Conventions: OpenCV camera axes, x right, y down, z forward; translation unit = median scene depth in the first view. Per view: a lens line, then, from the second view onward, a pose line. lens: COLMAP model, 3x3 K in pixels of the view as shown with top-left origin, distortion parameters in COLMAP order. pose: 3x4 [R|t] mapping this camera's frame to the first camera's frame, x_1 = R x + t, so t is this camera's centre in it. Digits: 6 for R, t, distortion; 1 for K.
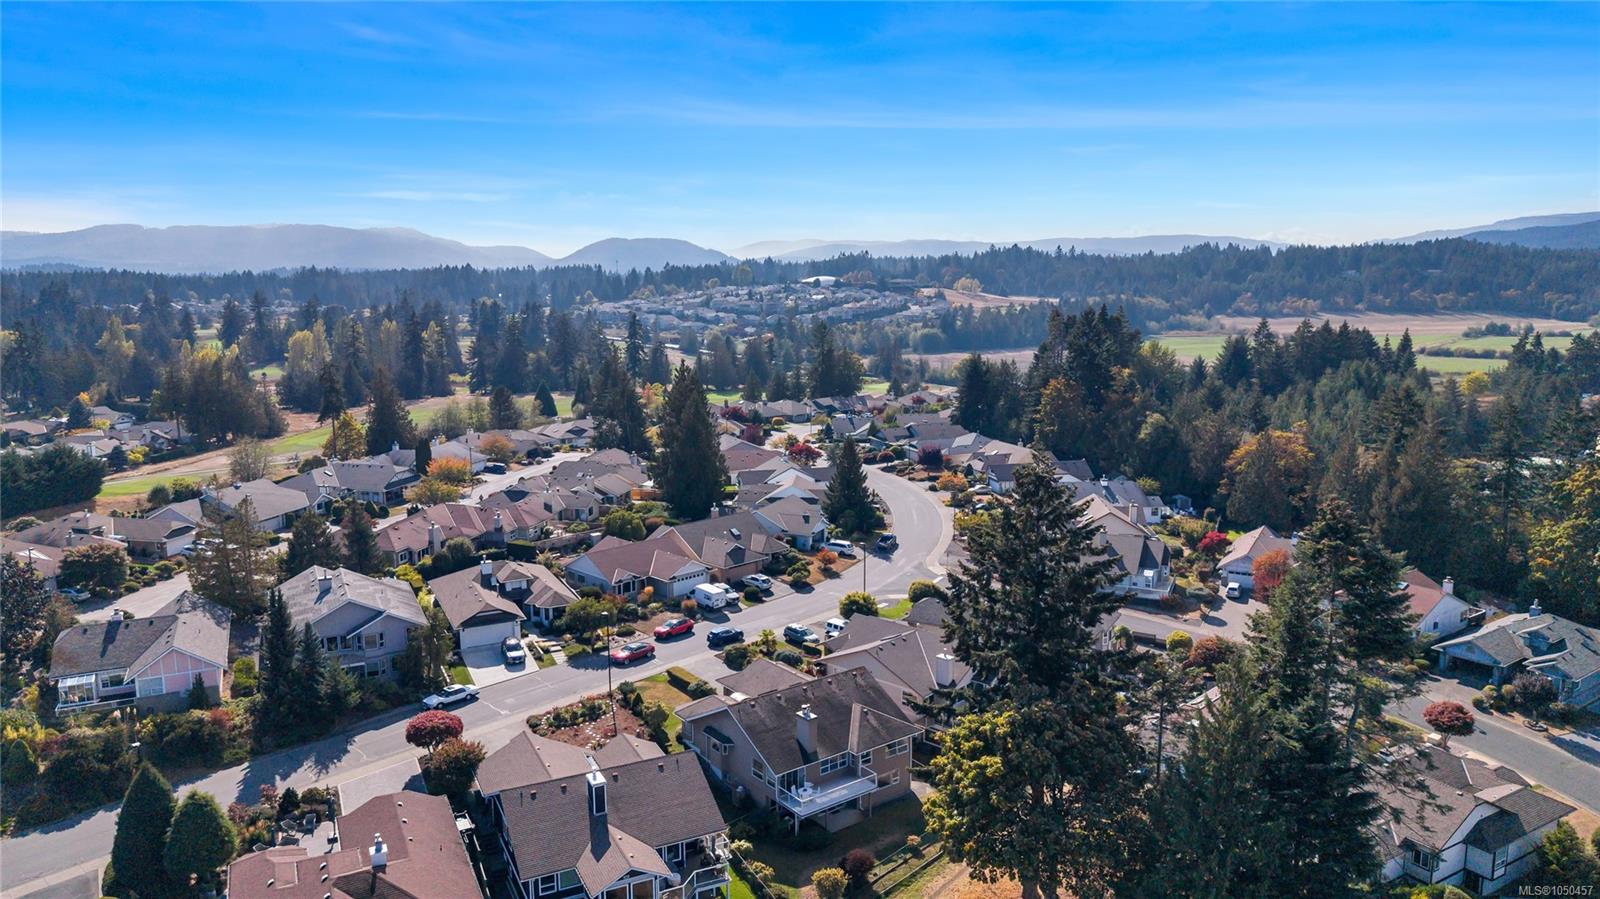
lens RADIAL K [[1078.5, 0, 800.0], [0, 1078.5, 449.5], [0, 0, 1]] dist [0.035710, -0.042649]
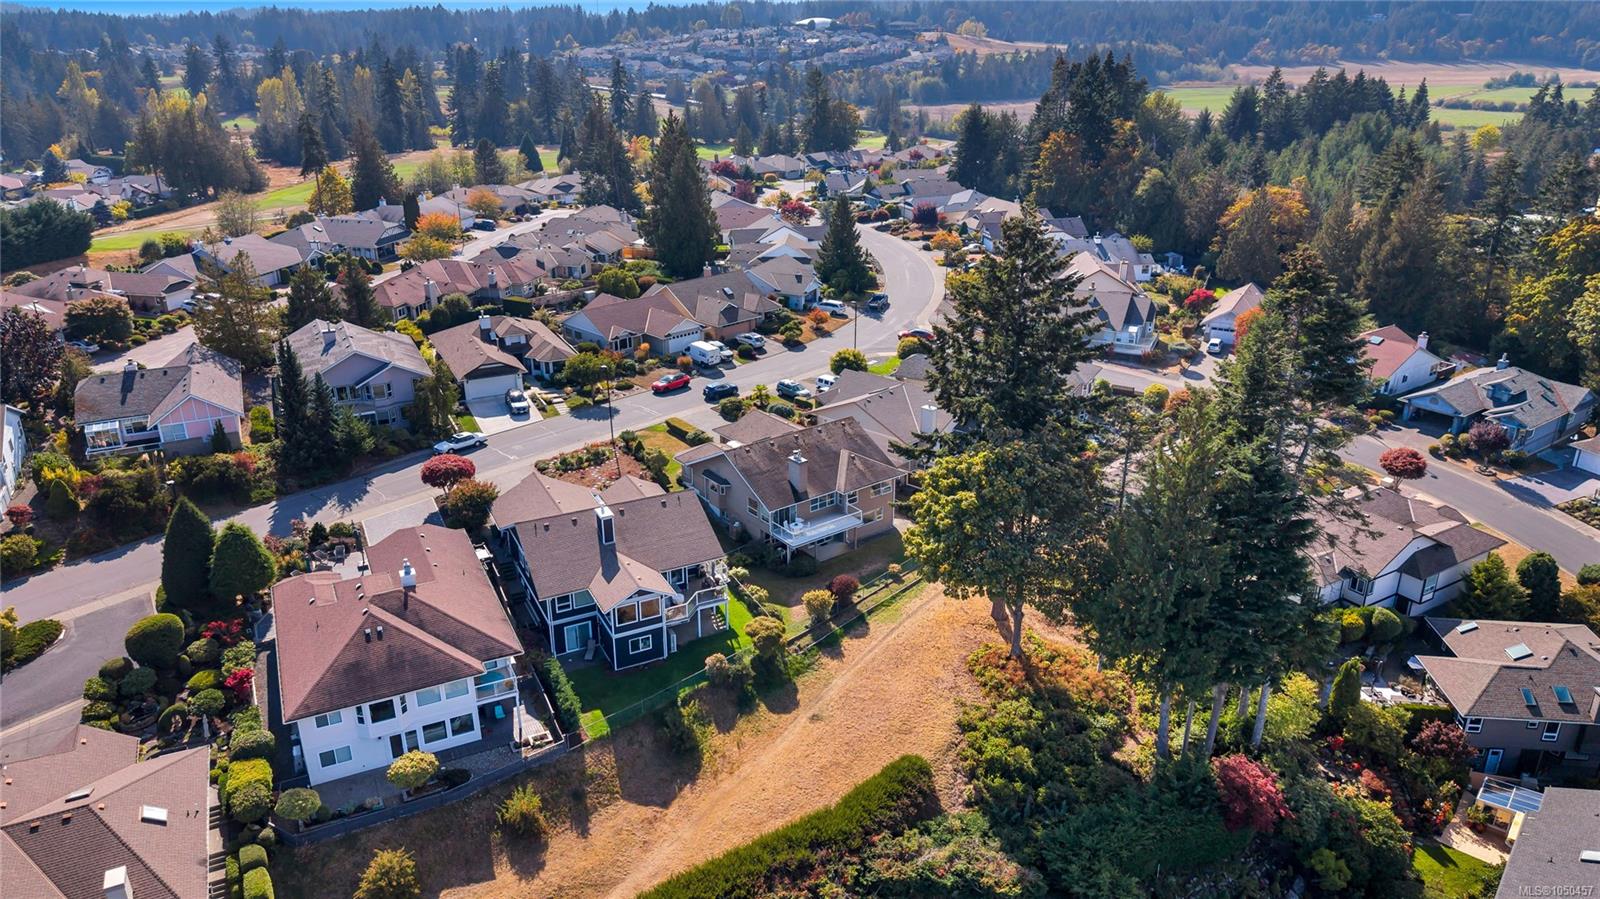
lens RADIAL K [[1078.5, 0, 800.0], [0, 1078.5, 449.5], [0, 0, 1]] dist [0.035710, -0.042649]
pose [[0.999980, 0.000082, 0.006268, 0.001073], [-0.001442, 0.976088, 0.217370, 0.003408], [-0.006101, -0.217374, 0.976069, -0.021836]]
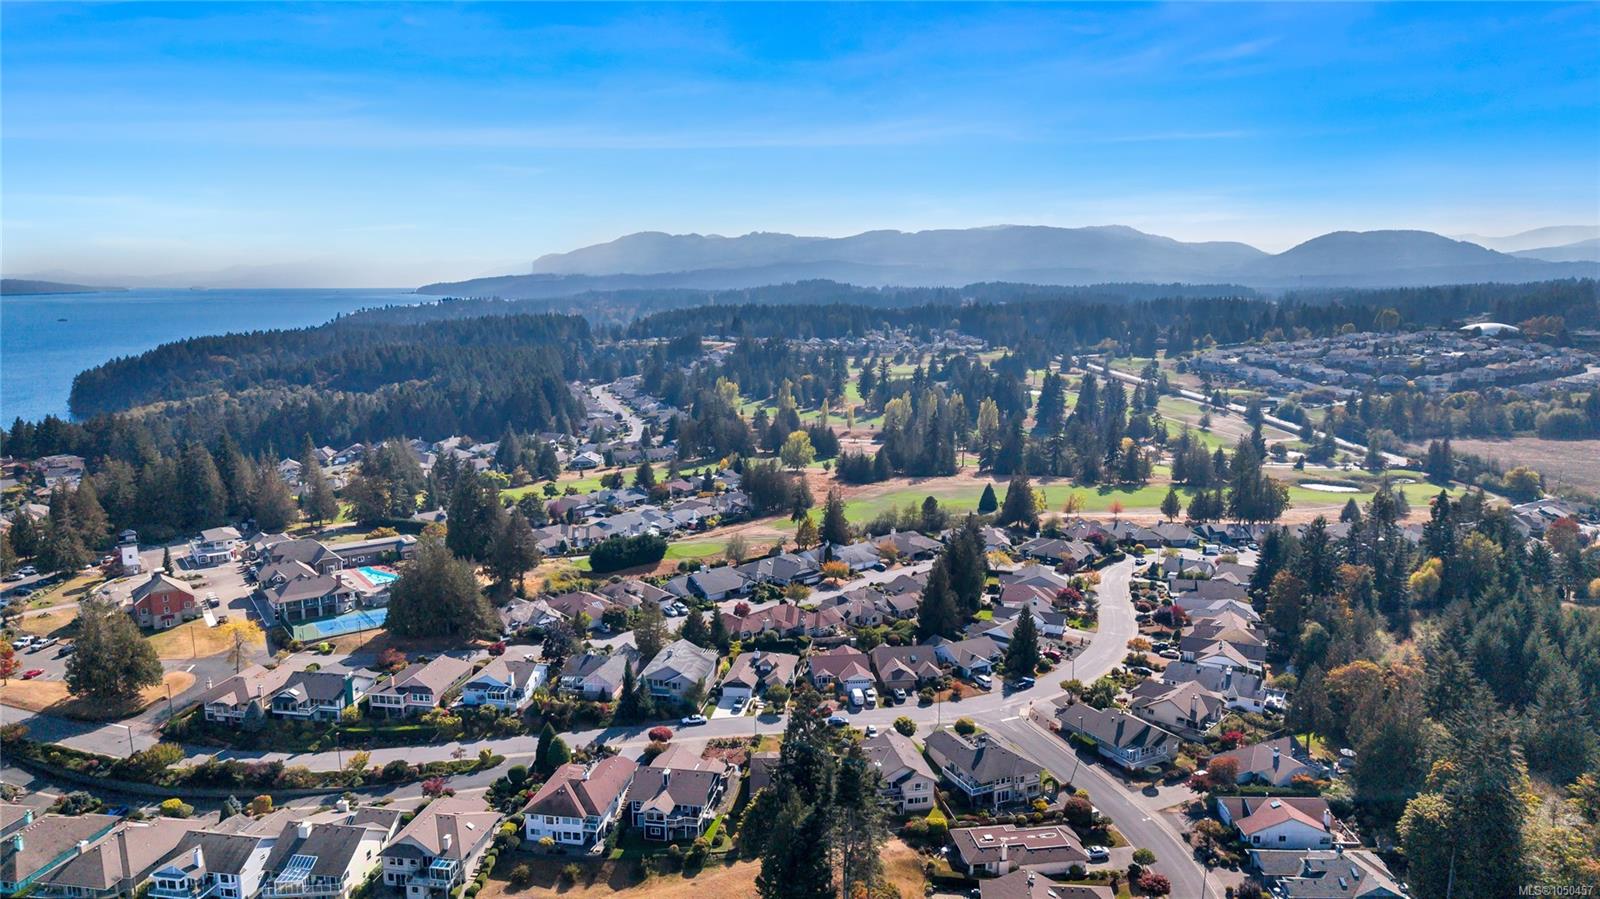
lens RADIAL K [[1078.5, 0, 800.0], [0, 1078.5, 449.5], [0, 0, 1]] dist [0.035710, -0.042649]
pose [[0.805092, 0.101867, -0.584337, 0.771288], [-0.096180, 0.994525, 0.040860, -0.306908], [0.585300, 0.023306, 0.810482, -0.475544]]
